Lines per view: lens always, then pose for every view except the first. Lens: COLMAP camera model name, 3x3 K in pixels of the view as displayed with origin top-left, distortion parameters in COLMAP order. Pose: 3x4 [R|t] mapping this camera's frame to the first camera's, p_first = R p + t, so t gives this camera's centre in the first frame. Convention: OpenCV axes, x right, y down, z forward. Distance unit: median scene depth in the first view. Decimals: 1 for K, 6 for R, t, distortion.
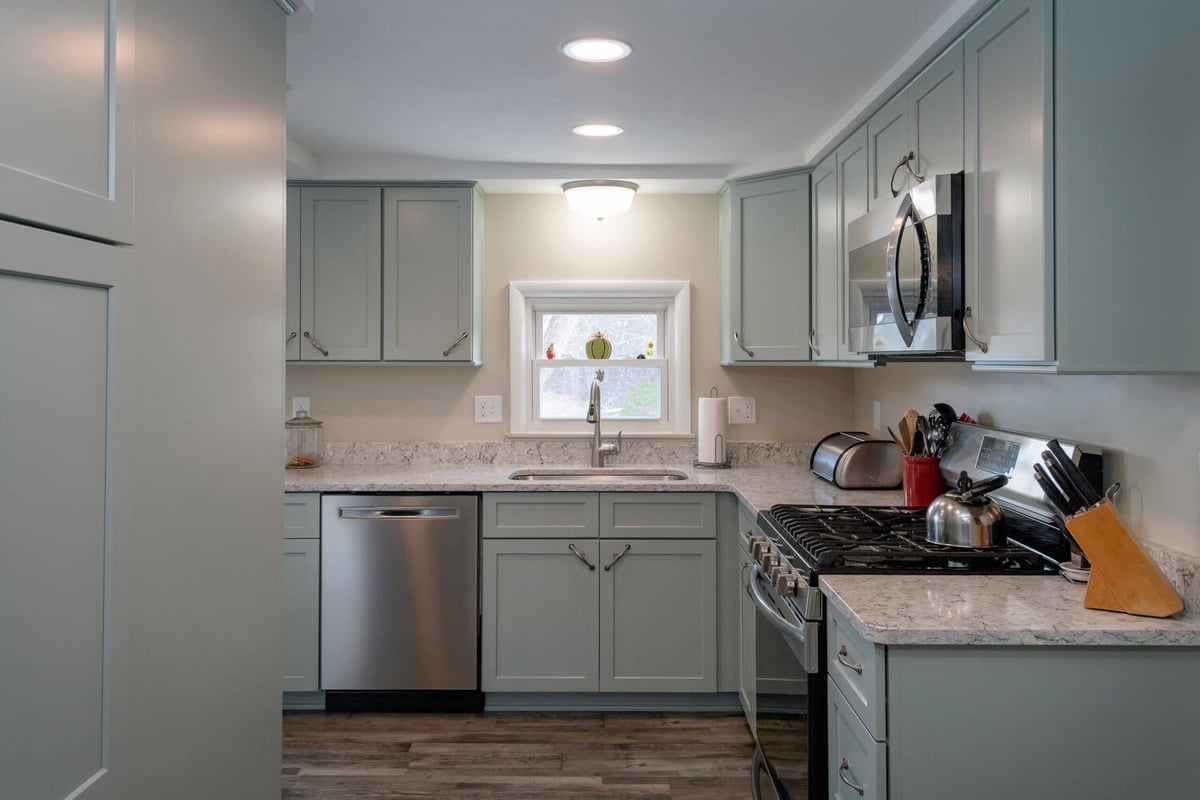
lens RADIAL K [[896.3, 0, 589.3], [0, 896.3, 346.2], [0, 0, 1]] dist [0.015205, -0.002145]
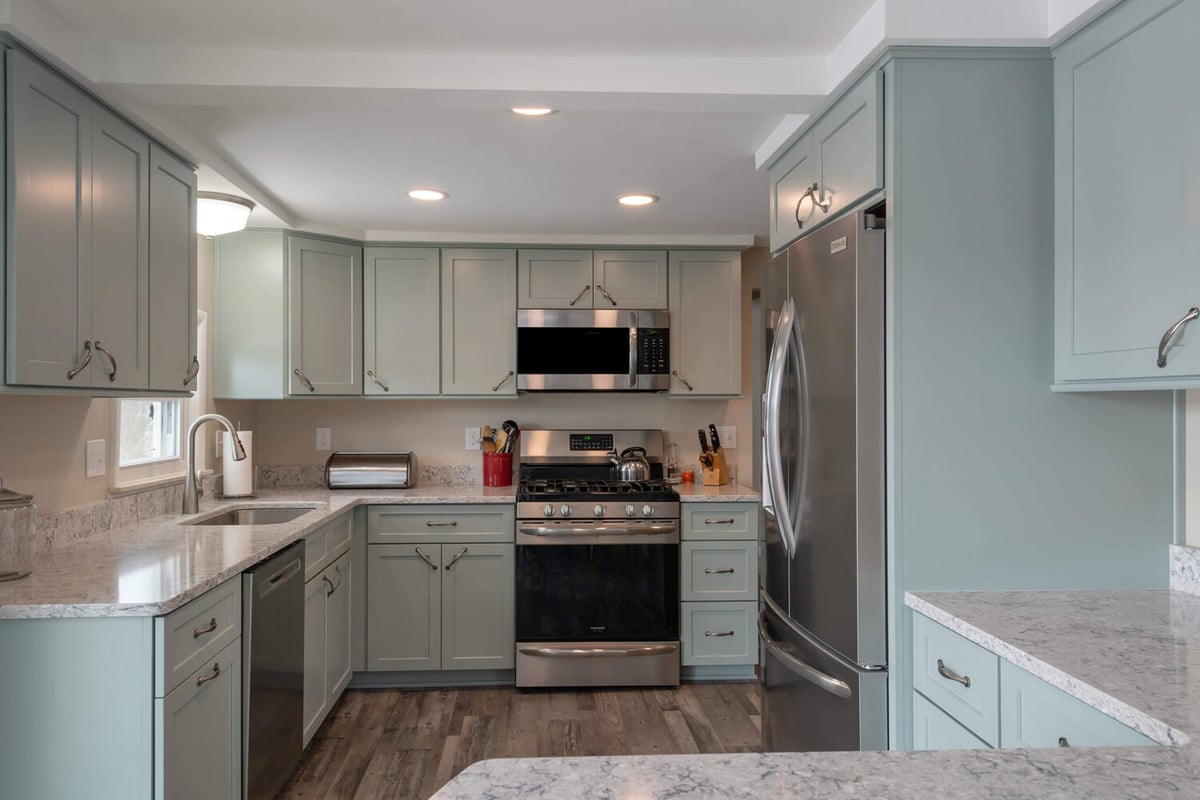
lens RADIAL K [[896.3, 0, 589.3], [0, 896.3, 346.2], [0, 0, 1]] dist [0.015205, -0.002145]
pose [[-0.056951, 0.052172, 0.997013, -1.113435], [-0.021090, 0.998348, -0.053446, 0.010245], [-0.998154, -0.024071, -0.055756, 0.795172]]
